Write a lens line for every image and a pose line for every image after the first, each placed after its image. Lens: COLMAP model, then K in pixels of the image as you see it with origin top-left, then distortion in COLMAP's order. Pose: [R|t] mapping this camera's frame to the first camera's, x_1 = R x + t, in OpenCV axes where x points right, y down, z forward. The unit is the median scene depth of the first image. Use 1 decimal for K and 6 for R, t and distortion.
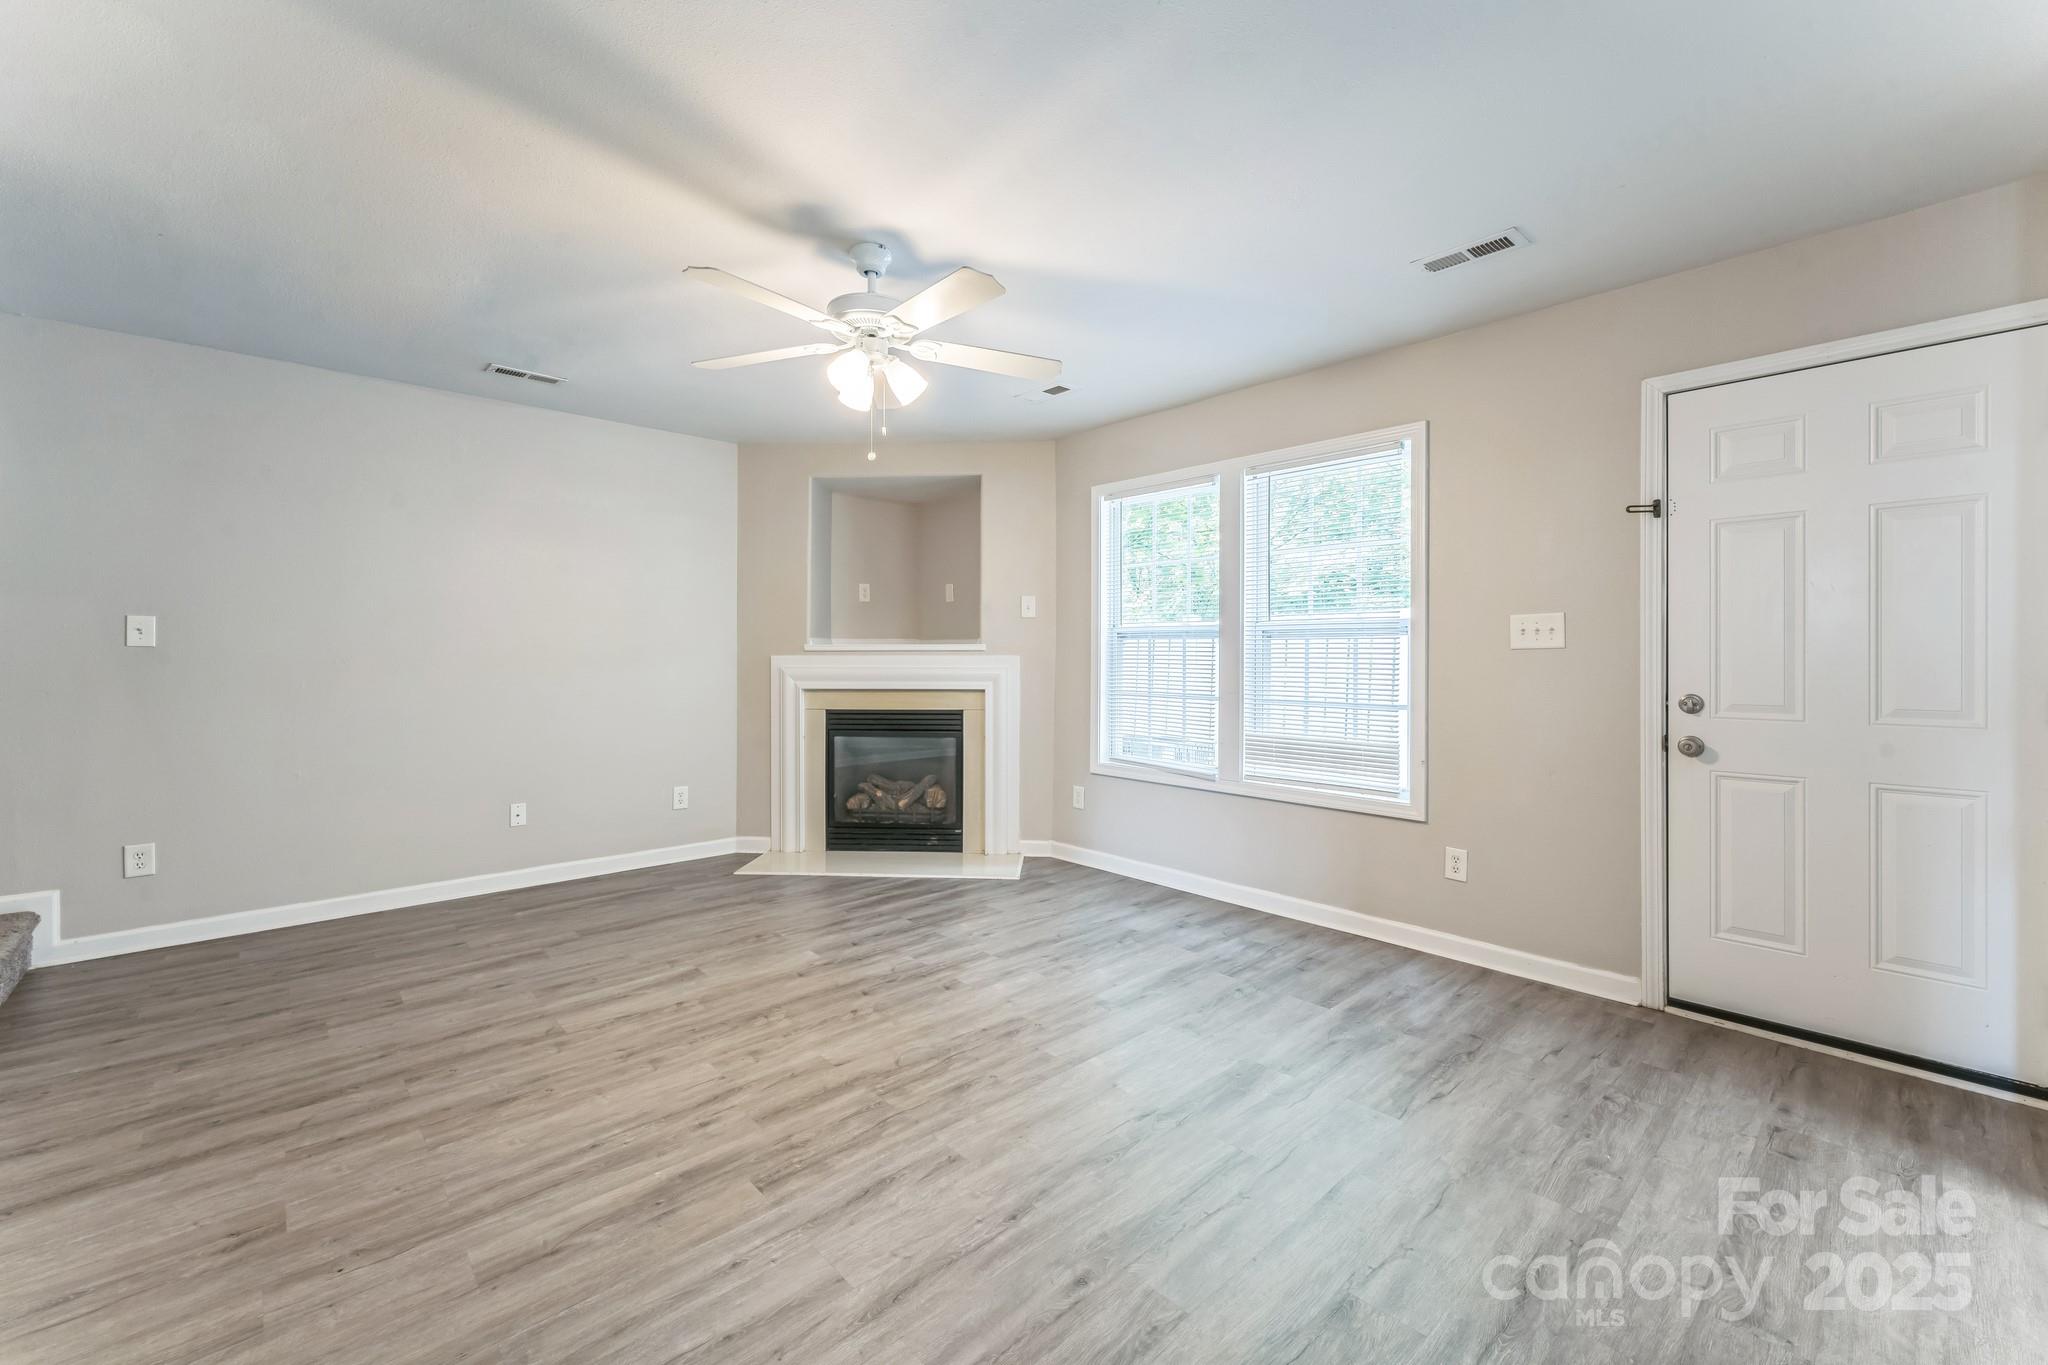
lens RADIAL K [[834.2, 0, 1029.4], [0, 834.2, 663.8], [0, 0, 1]] dist [-0.001466, -0.000942]
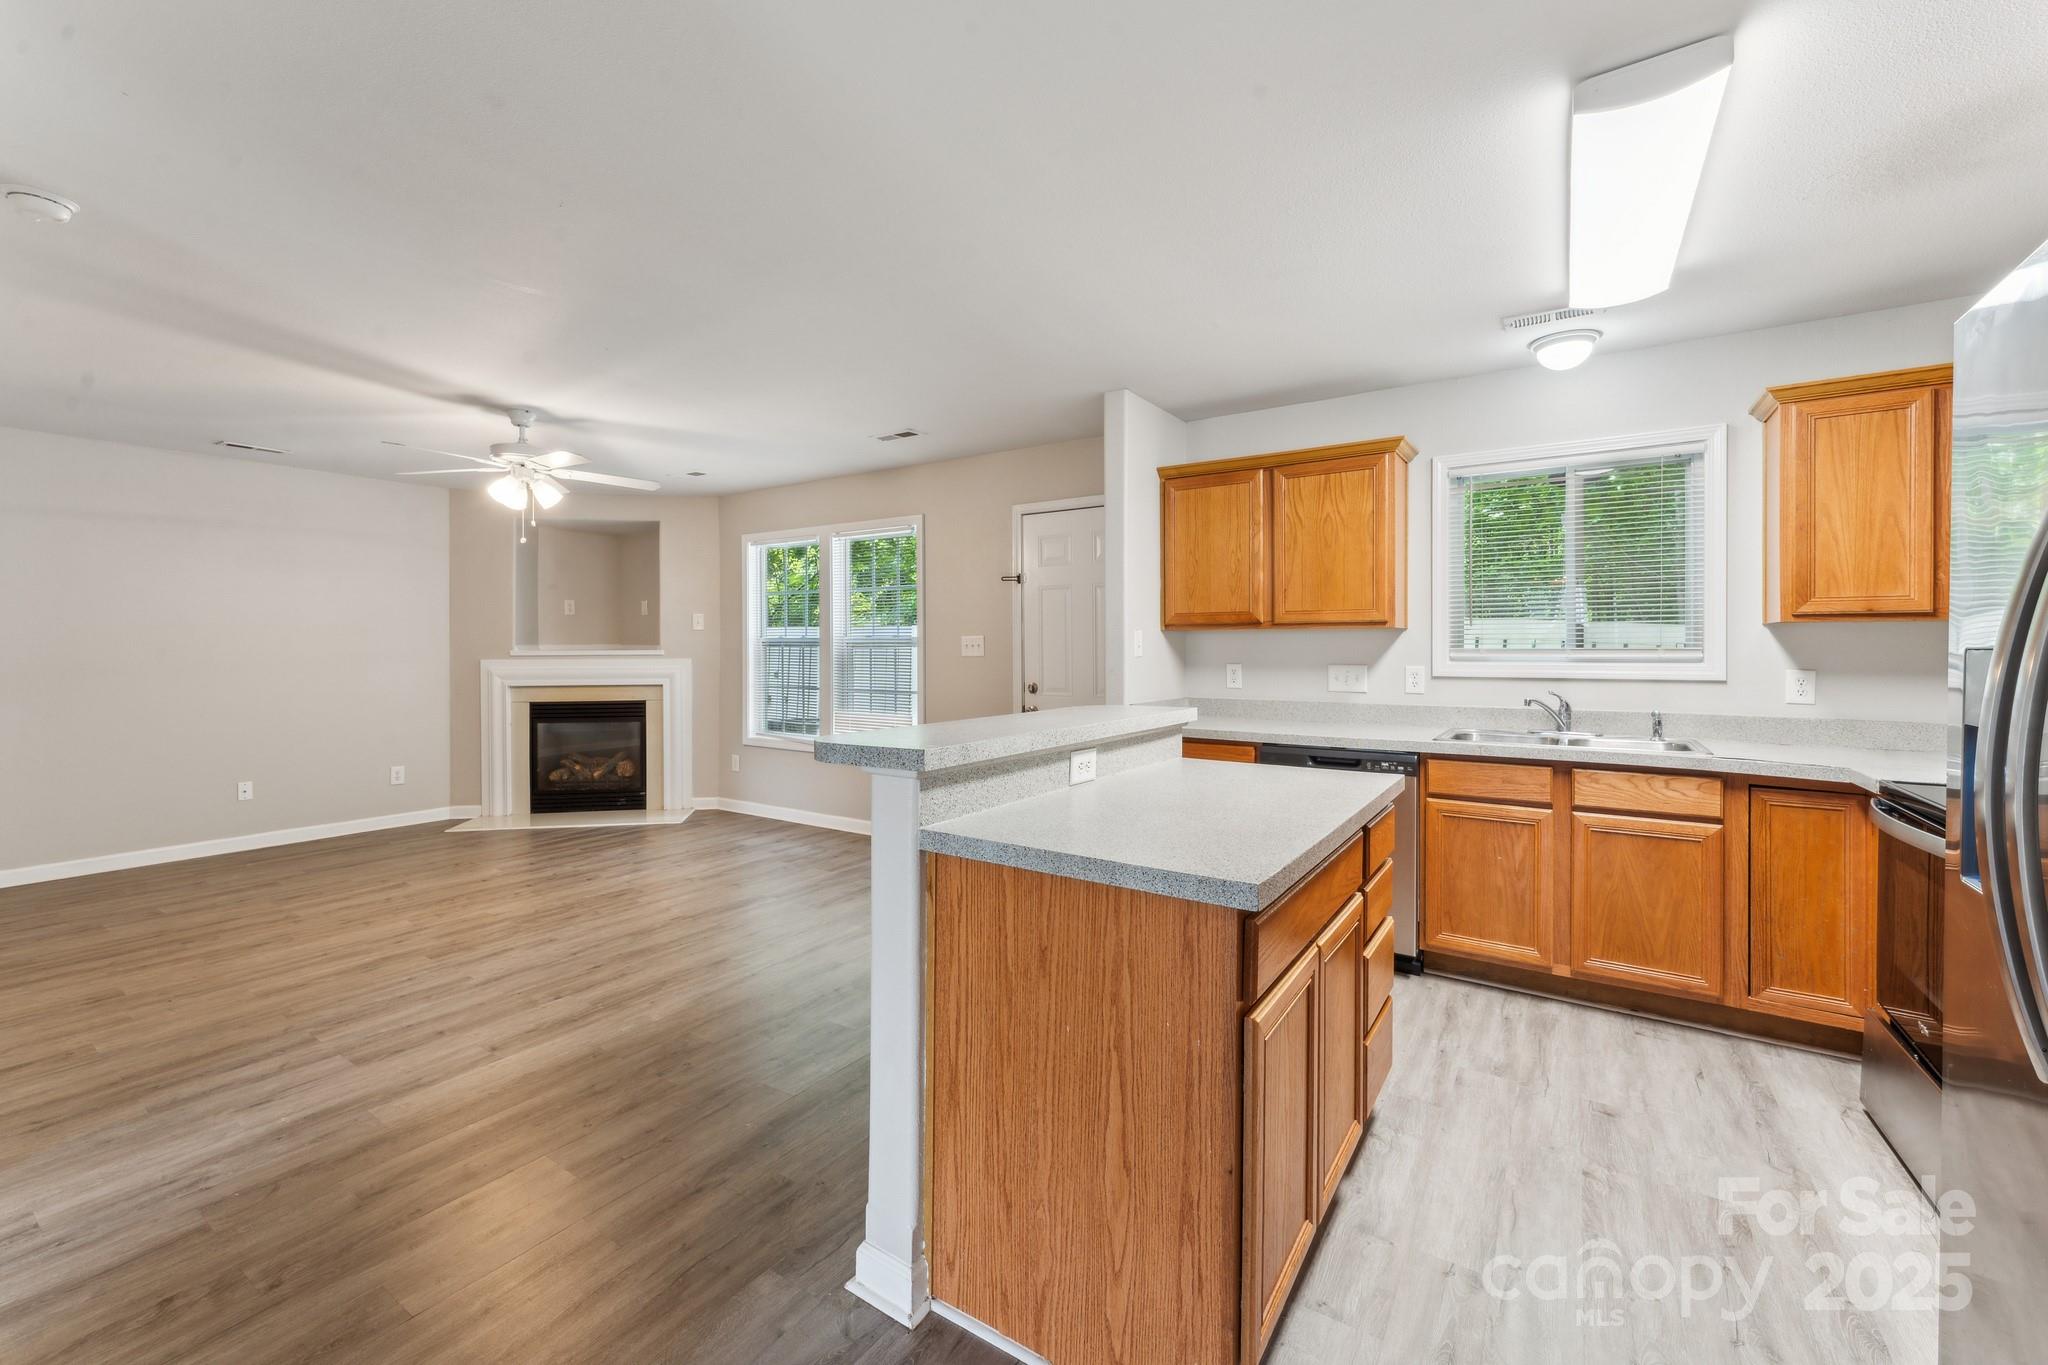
lens RADIAL K [[834.2, 0, 1034.3], [0, 834.2, 656.0], [0, 0, 1]] dist [-0.001466, -0.000942]
pose [[0.971441, -0.006262, 0.237200, 0.208987], [0.005928, 0.999980, 0.002119, -0.014102], [-0.237209, -0.000652, 0.971458, -0.427644]]
